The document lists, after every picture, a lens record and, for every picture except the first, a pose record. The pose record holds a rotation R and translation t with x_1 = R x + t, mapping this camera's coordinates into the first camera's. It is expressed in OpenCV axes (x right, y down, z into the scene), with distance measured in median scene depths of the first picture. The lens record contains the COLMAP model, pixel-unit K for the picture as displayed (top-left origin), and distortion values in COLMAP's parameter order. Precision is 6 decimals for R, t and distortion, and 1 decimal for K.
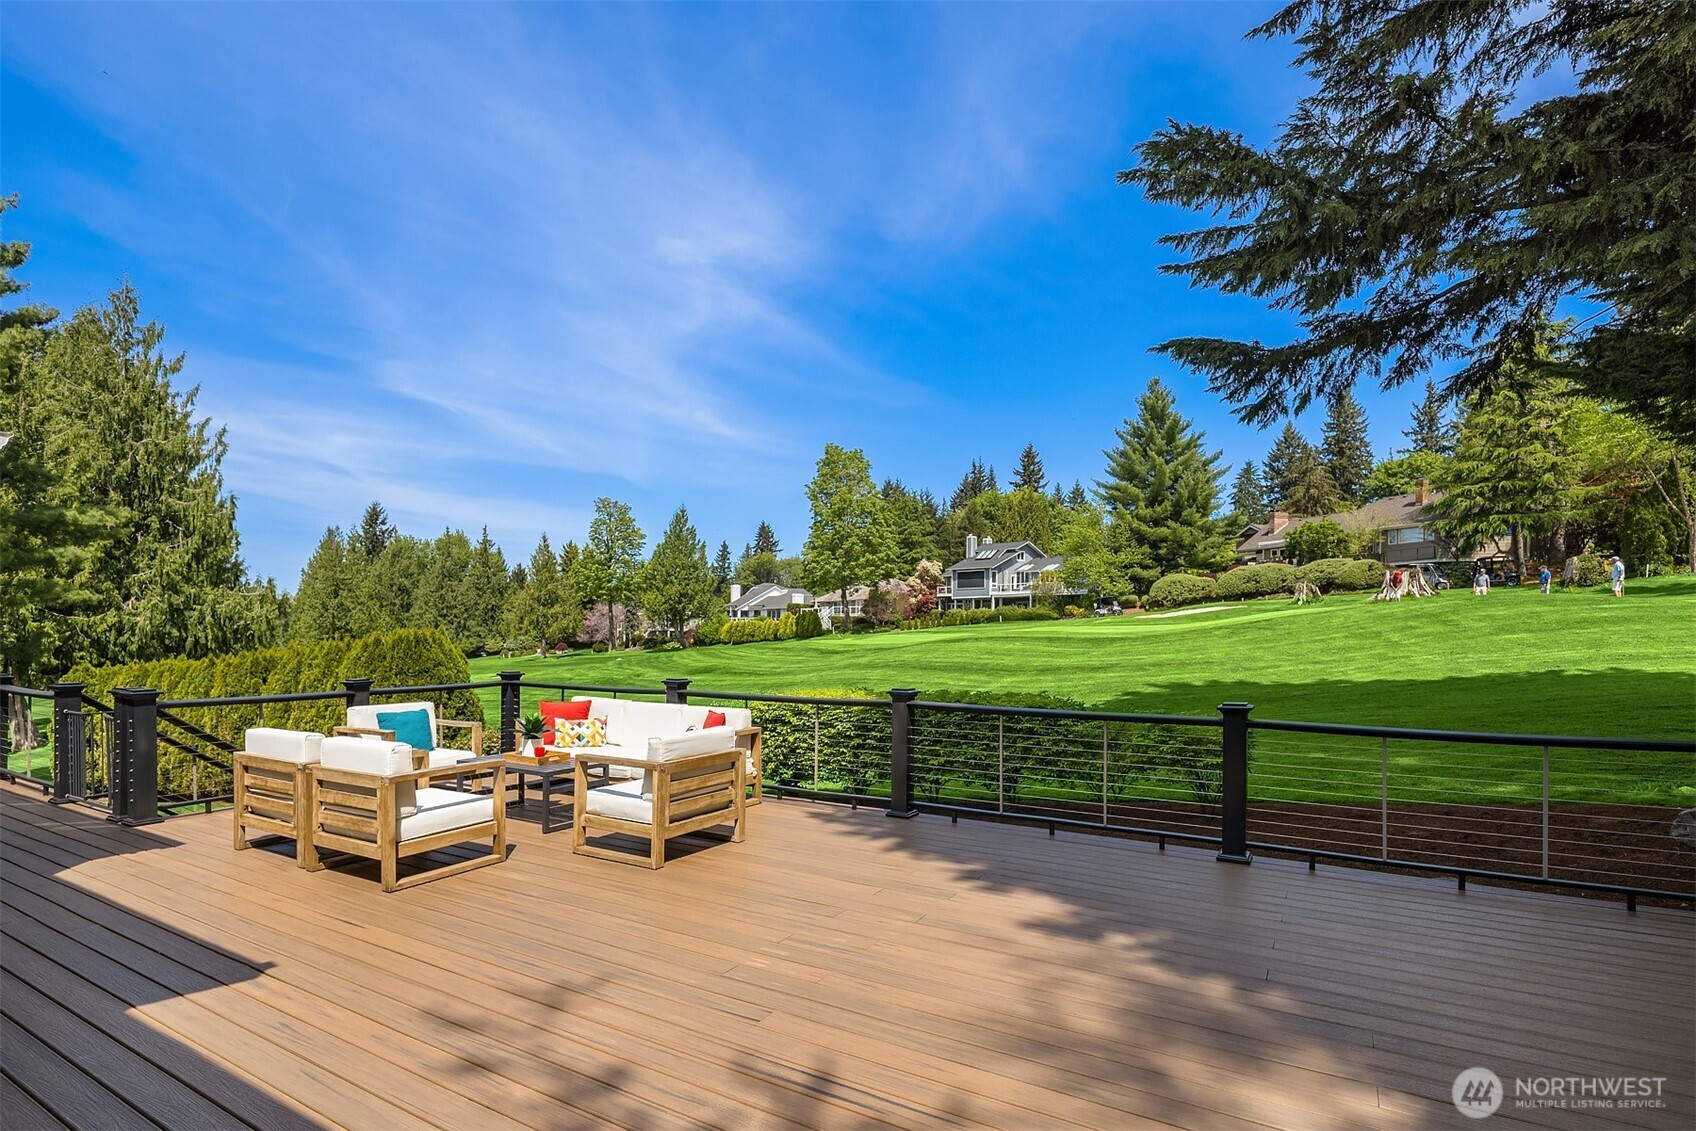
lens RADIAL K [[832.1, 0, 847.8], [0, 832.1, 630.3], [0, 0, 1]] dist [0.000336, 0.000098]
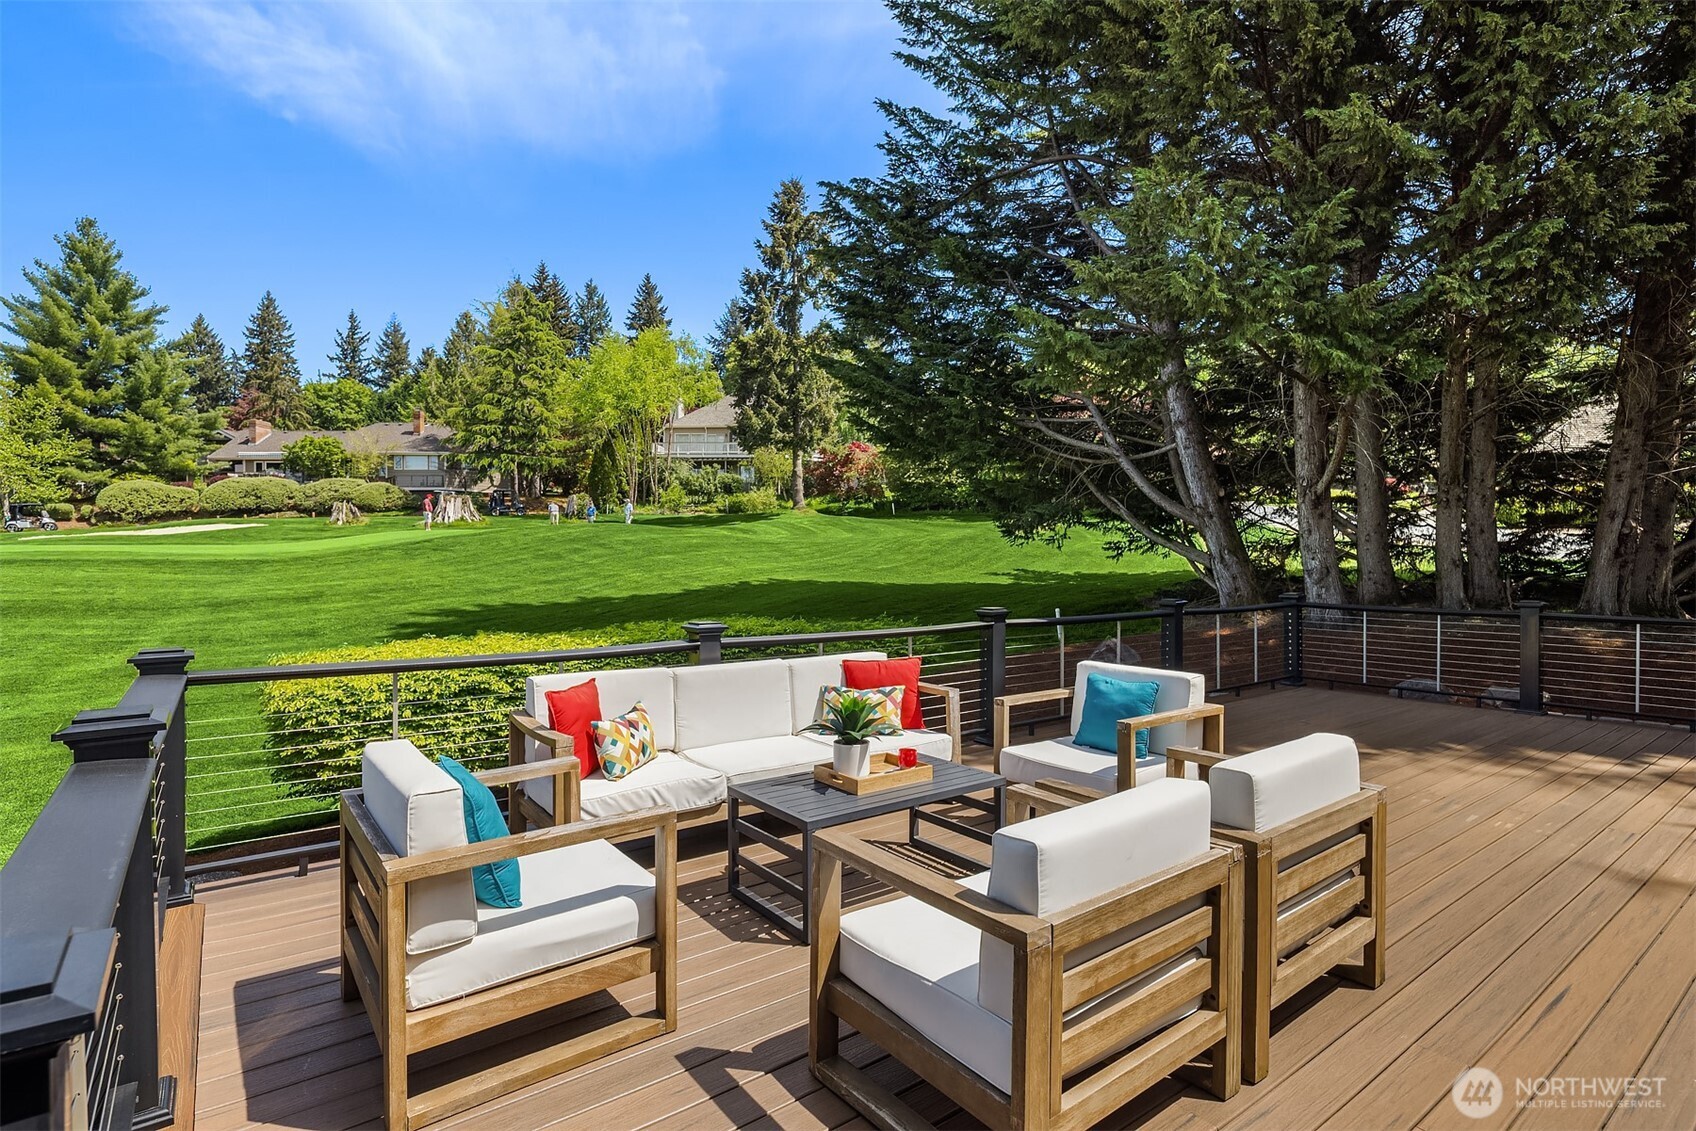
lens RADIAL K [[835.7, 0, 848.0], [0, 835.7, 565.5], [0, 0, 1]] dist [-0.000209, -0.000222]
pose [[0.367864, -0.010733, 0.929818, -0.090947], [-0.002853, 0.999916, 0.012671, 0.001012], [-0.929875, -0.007314, 0.367802, 0.082827]]
